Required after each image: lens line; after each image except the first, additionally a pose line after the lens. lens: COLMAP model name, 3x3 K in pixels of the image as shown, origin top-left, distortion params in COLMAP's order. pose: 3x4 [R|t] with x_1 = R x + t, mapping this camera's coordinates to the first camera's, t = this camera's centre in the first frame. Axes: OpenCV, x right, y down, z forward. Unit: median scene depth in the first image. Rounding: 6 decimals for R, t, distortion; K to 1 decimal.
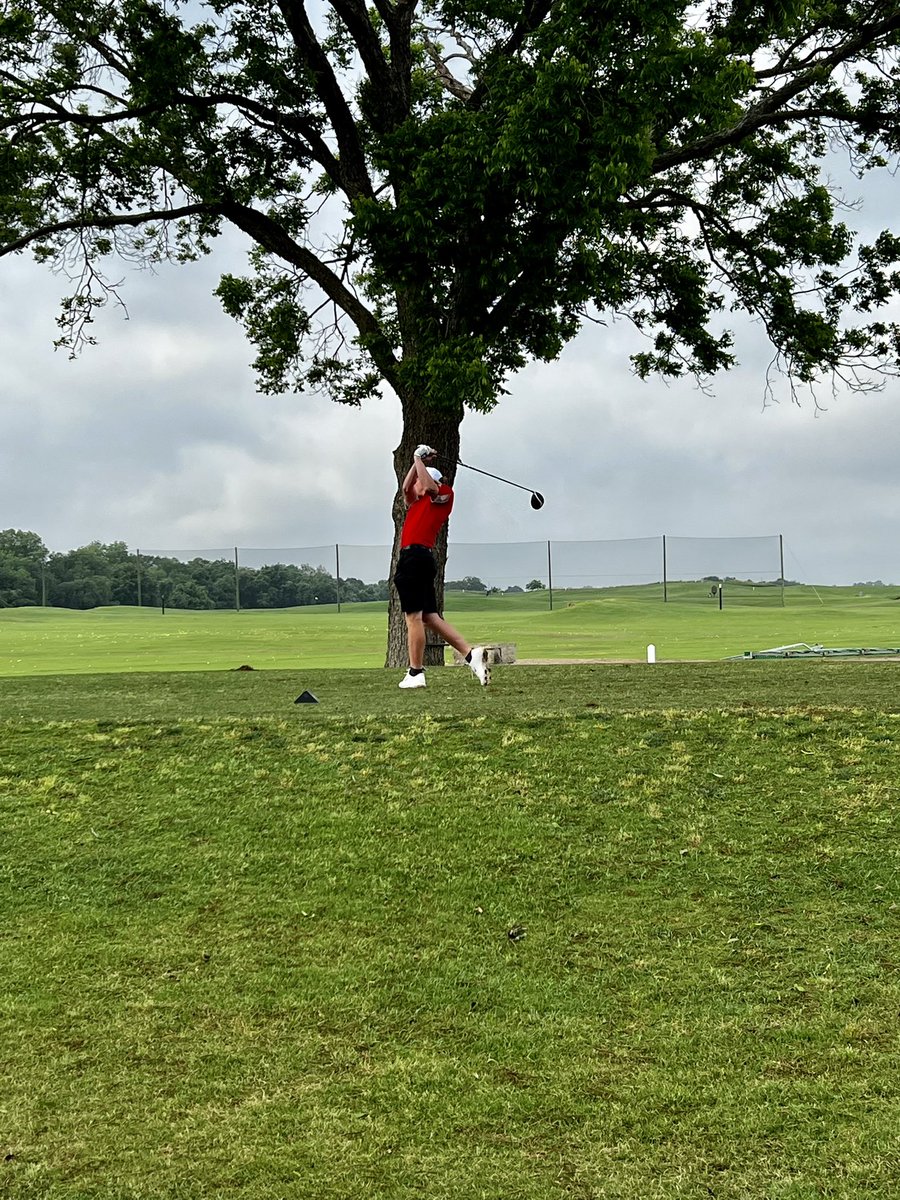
lens RADIAL K [[1917.3, 0, 457.5], [0, 1917.3, 591.4], [0, 0, 1]] dist [0.228262, -0.833217]
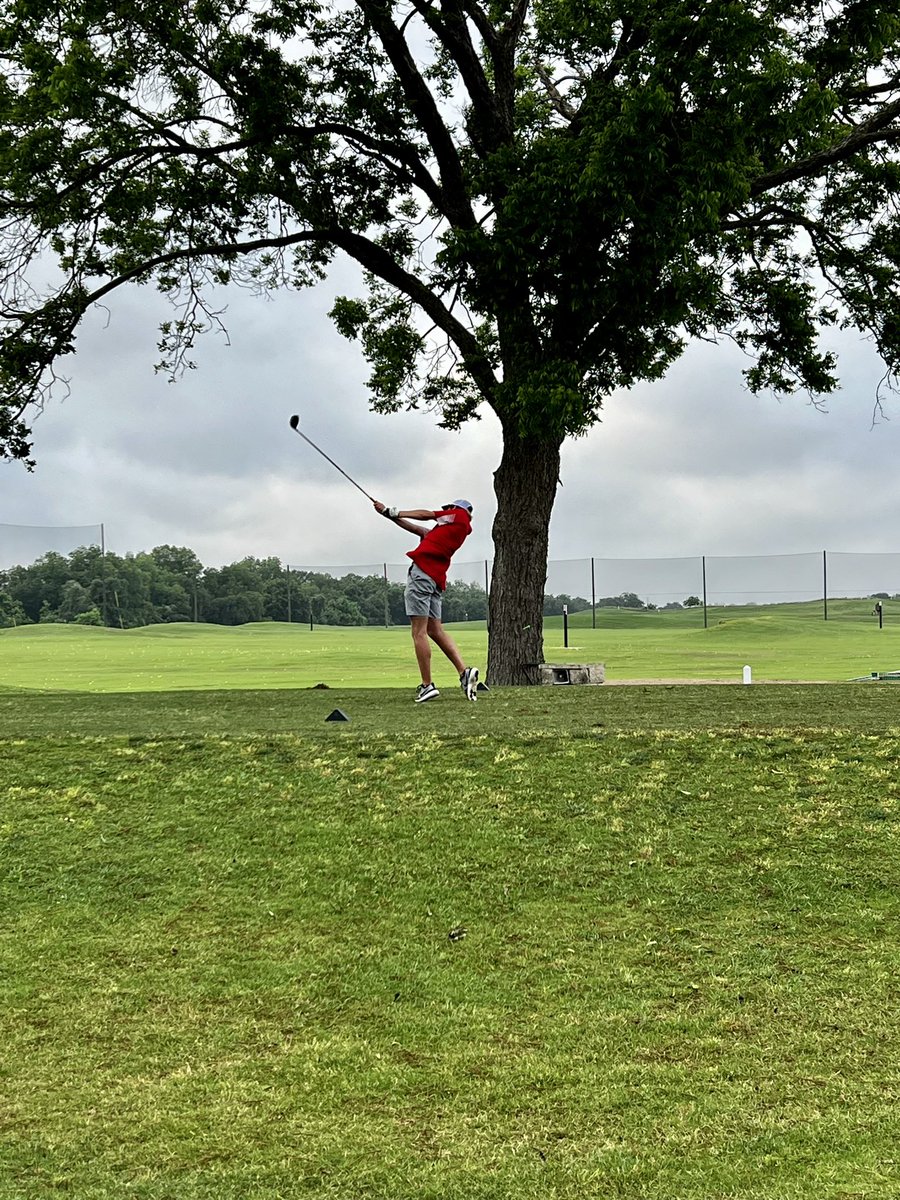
lens RADIAL K [[1967.1, 0, 454.3], [0, 1967.1, 594.8], [0, 0, 1]] dist [0.219485, -0.783303]
pose [[0.996126, 0.002289, -0.087907, 0.098302], [-0.002835, 0.999977, -0.006091, -0.005882], [0.087891, 0.006316, 0.996110, -0.088447]]
